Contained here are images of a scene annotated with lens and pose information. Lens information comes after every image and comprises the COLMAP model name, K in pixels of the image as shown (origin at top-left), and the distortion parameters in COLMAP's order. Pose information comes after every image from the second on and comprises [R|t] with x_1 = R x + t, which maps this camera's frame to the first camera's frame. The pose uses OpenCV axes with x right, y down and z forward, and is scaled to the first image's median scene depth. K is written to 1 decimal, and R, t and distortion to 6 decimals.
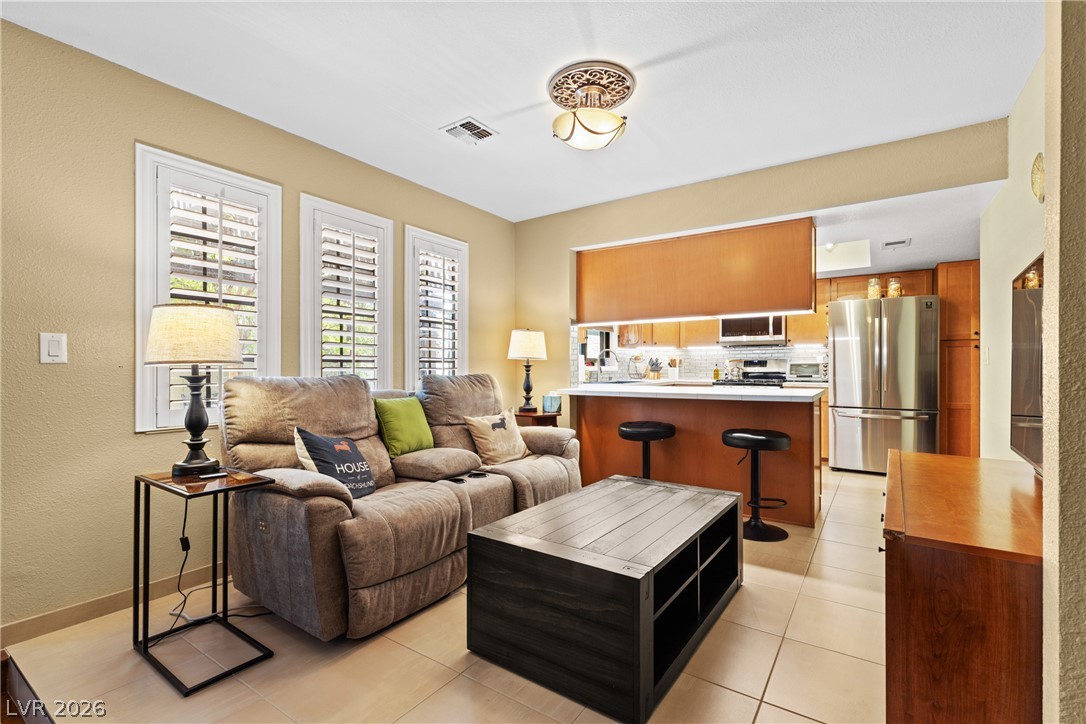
lens RADIAL K [[489.7, 0, 544.1], [0, 489.7, 363.8], [0, 0, 1]] dist [0.004504, 0.000574]
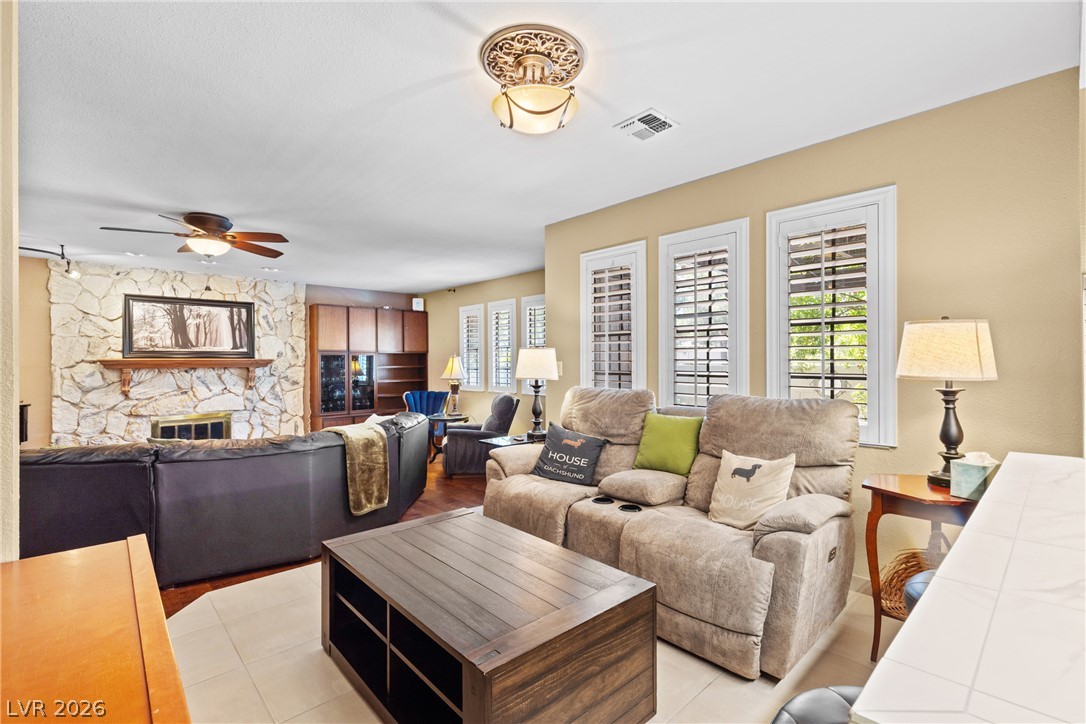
lens RADIAL K [[489.7, 0, 549.7], [0, 489.7, 355.5], [0, 0, 1]] dist [0.004504, 0.000574]
pose [[-0.211997, -0.012974, -0.977184, 0.460096], [0.009886, 0.999832, -0.015420, -0.024927], [0.977220, -0.012930, -0.211833, 0.614472]]
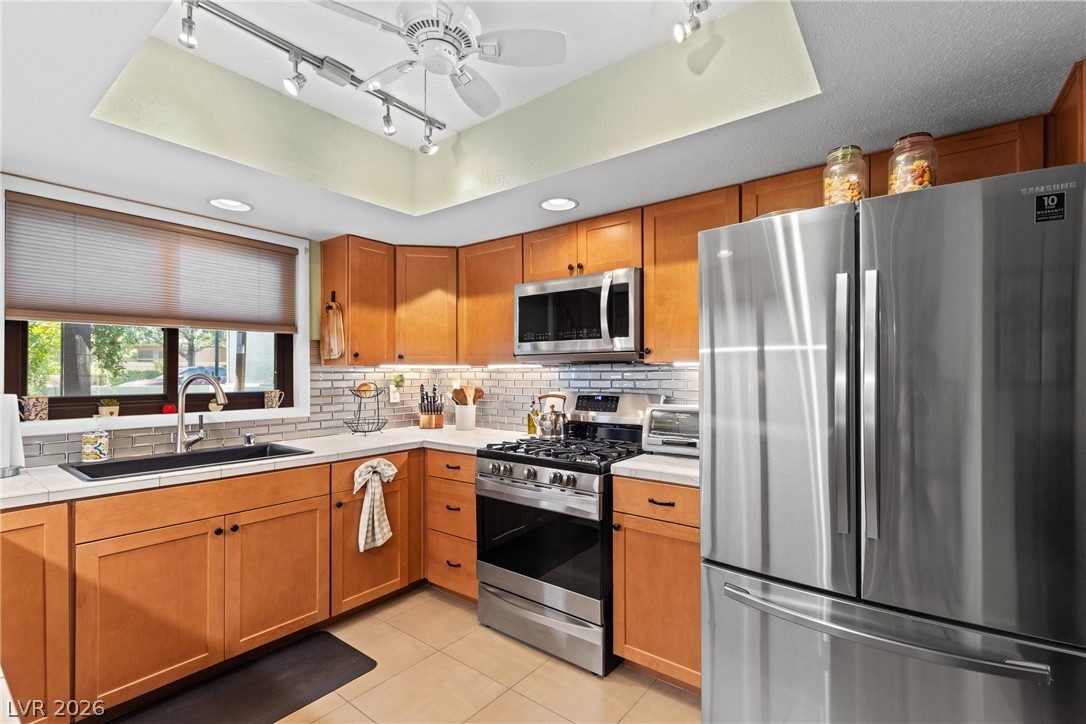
lens RADIAL K [[489.7, 0, 552.2], [0, 489.7, 370.1], [0, 0, 1]] dist [0.004504, 0.000574]
pose [[0.998933, -0.003388, -0.046055, 0.543970], [0.003358, 0.999994, -0.000735, -0.039265], [0.046057, 0.000579, 0.998939, 0.739118]]
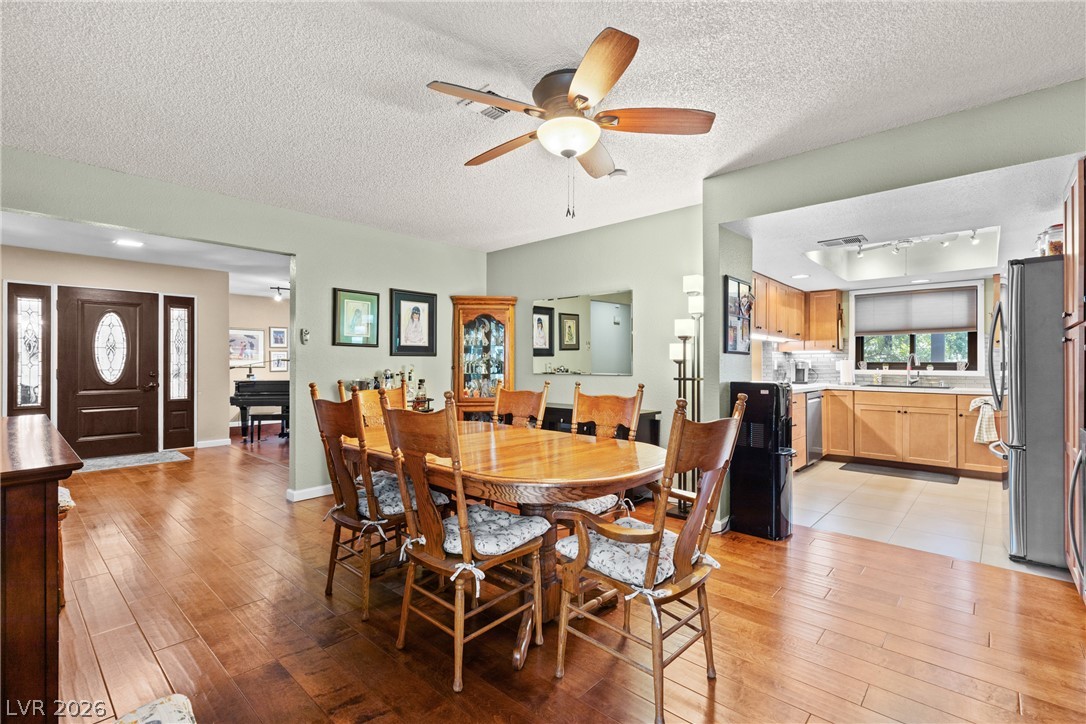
lens RADIAL K [[489.7, 0, 546.9], [0, 489.7, 362.1], [0, 0, 1]] dist [0.004504, 0.000574]
pose [[-0.134837, -0.008707, -0.990830, 1.482493], [0.001901, 0.999957, -0.009046, -0.005724], [0.990866, -0.003103, -0.134815, 0.495323]]
